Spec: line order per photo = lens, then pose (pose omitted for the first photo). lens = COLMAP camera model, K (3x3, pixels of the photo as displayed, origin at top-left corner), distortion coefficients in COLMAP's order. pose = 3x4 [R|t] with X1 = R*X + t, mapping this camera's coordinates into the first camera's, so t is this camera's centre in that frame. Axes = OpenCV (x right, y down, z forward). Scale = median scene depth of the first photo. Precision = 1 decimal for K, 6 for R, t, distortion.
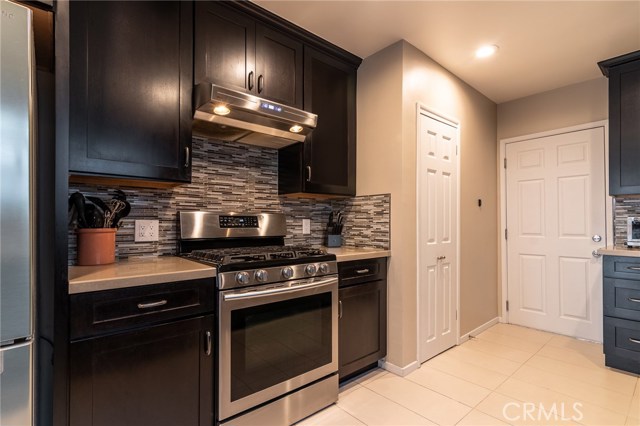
lens RADIAL K [[310.1, 0, 322.0], [0, 310.1, 218.7], [0, 0, 1]] dist [-0.001326, 0.002345]
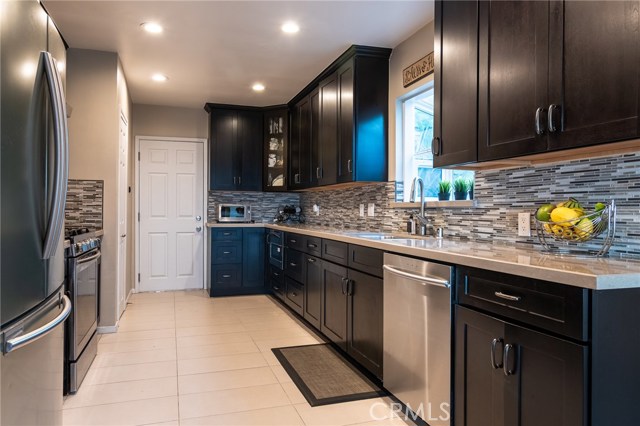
lens RADIAL K [[388.7, 0, 323.4], [0, 388.7, 210.5], [0, 0, 1]] dist [-0.006202, -0.001564]
pose [[0.361550, 0.000951, 0.932352, -0.828098], [-0.016227, 0.999854, 0.005273, 0.010164], [-0.932212, -0.017036, 0.361512, -0.285302]]
